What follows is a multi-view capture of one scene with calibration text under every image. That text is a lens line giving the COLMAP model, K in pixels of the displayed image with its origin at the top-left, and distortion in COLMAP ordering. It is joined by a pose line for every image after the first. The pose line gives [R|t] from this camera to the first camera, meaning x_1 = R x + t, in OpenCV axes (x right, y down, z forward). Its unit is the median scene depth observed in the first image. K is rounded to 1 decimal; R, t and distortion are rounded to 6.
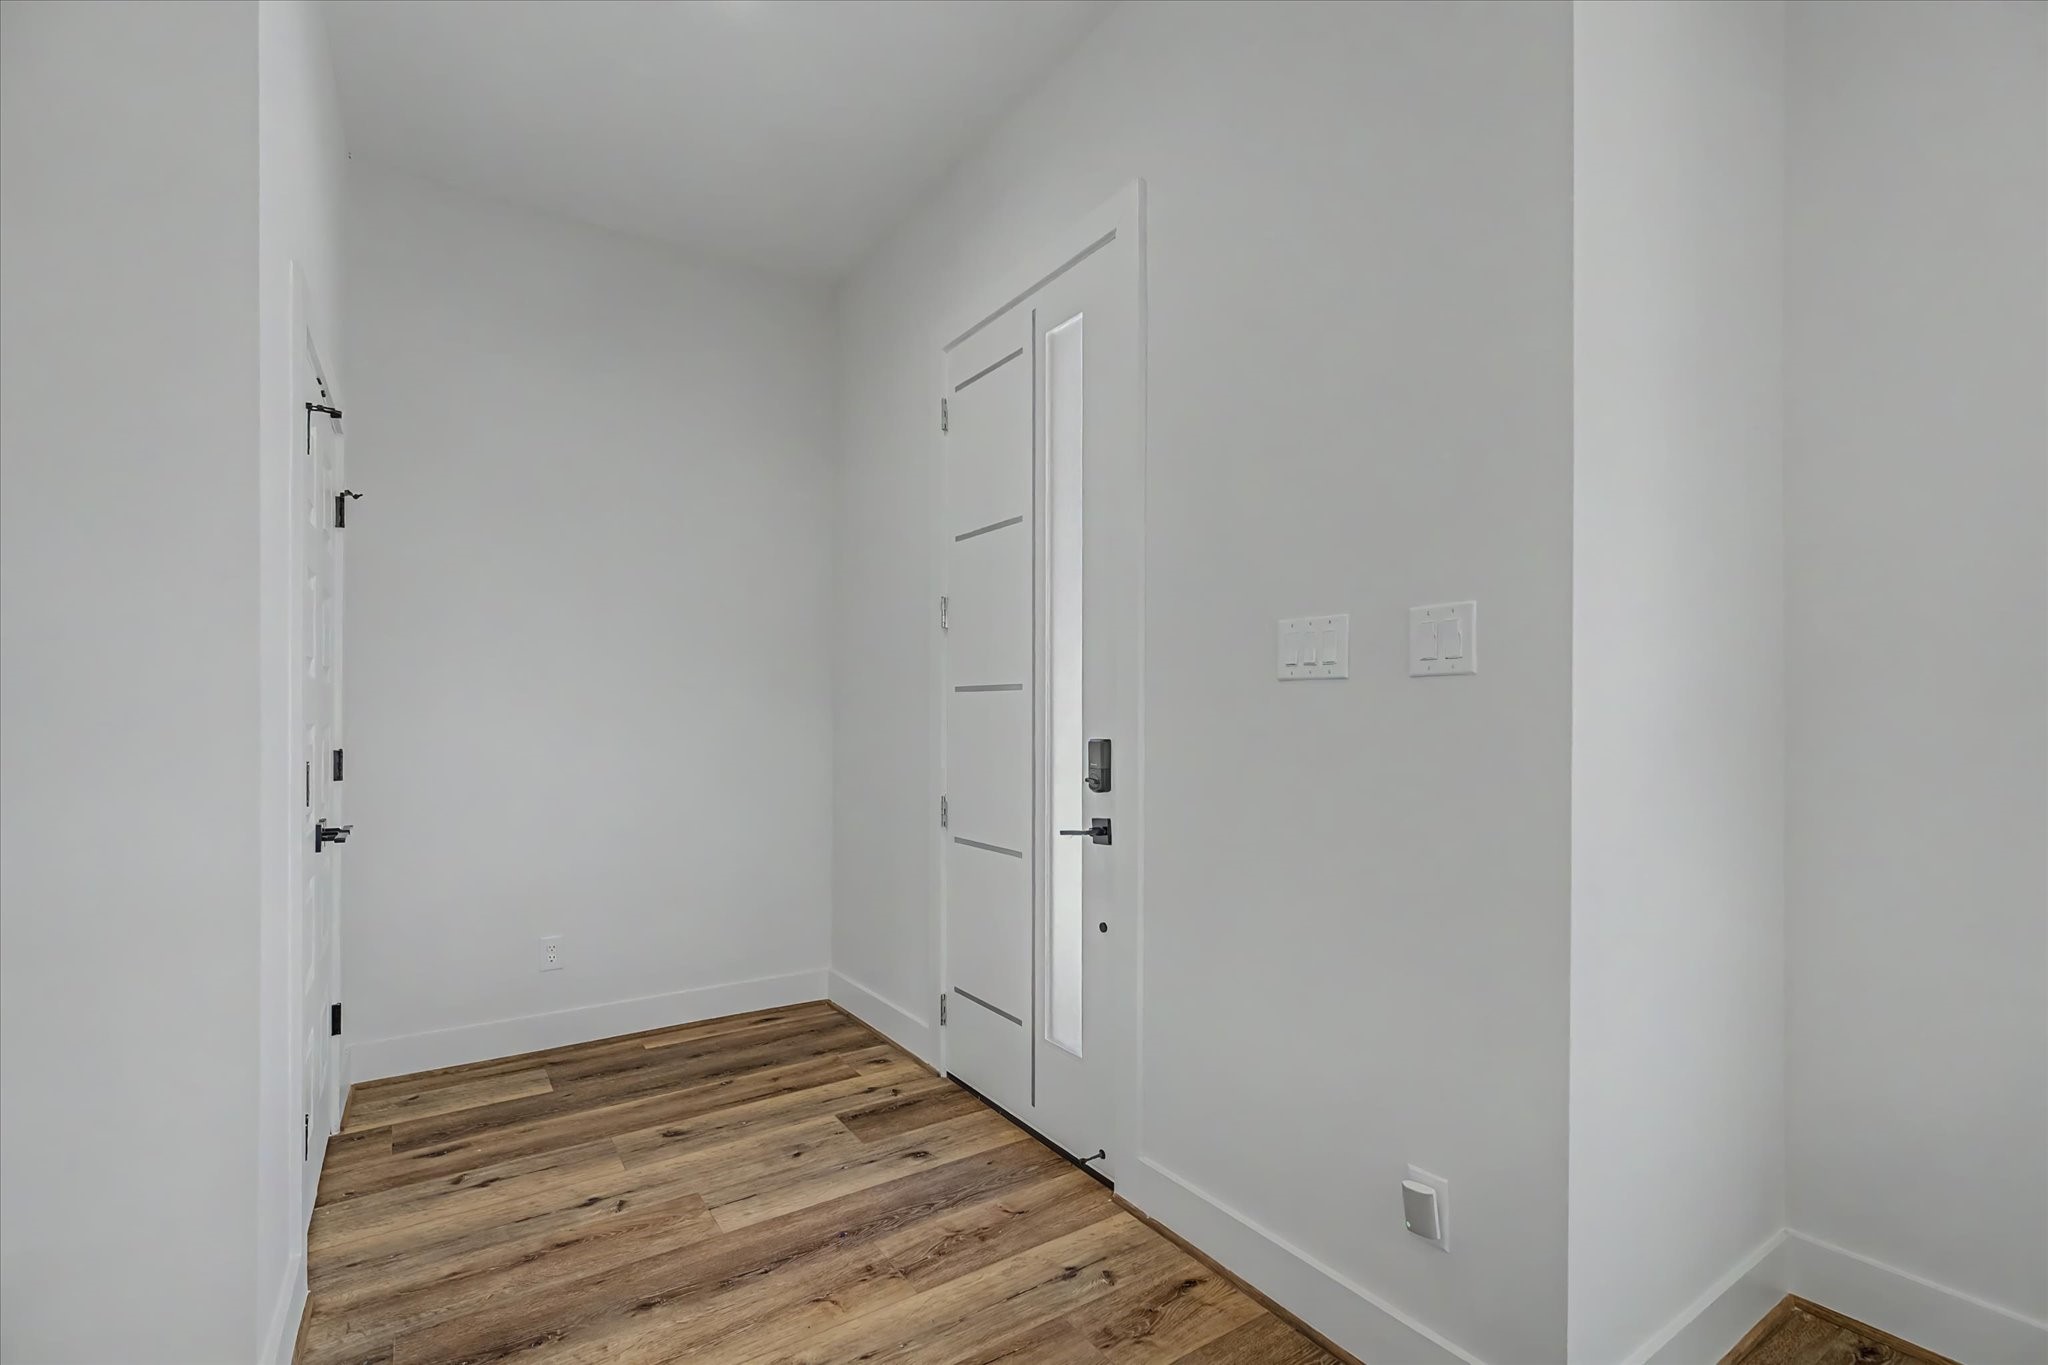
lens RADIAL K [[906.9, 0, 1022.2], [0, 906.9, 698.3], [0, 0, 1]] dist [-0.007356, -0.000290]
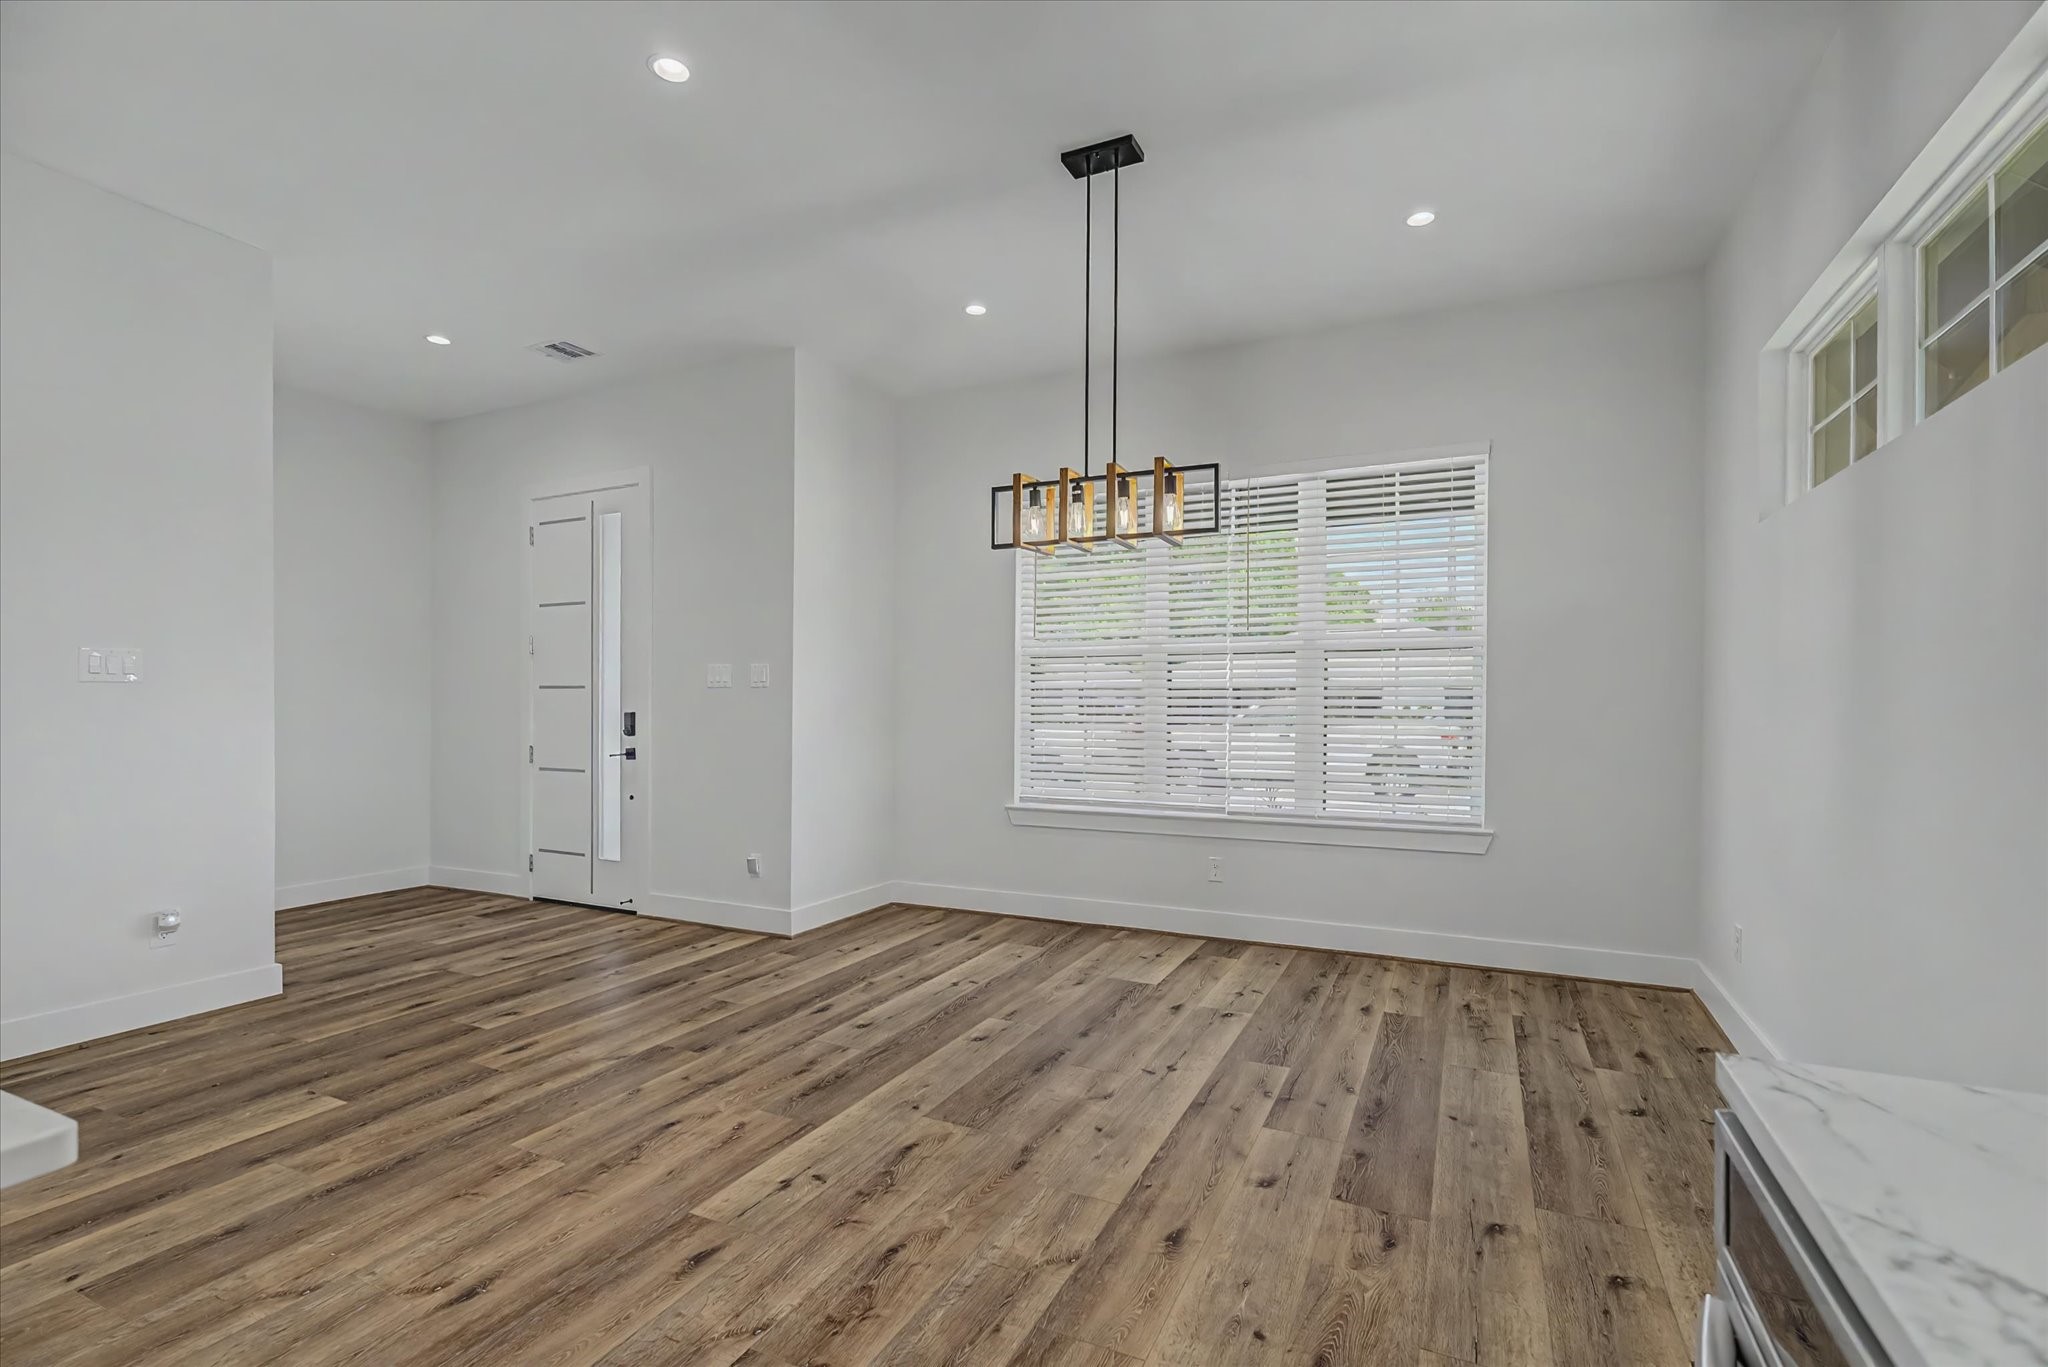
lens RADIAL K [[906.9, 0, 1036.8], [0, 906.9, 716.1], [0, 0, 1]] dist [-0.007356, -0.000290]
pose [[0.849717, -0.004806, 0.527217, -0.221476], [-0.011667, 0.999542, 0.027916, -0.016391], [-0.527109, -0.029872, 0.849272, -1.322343]]
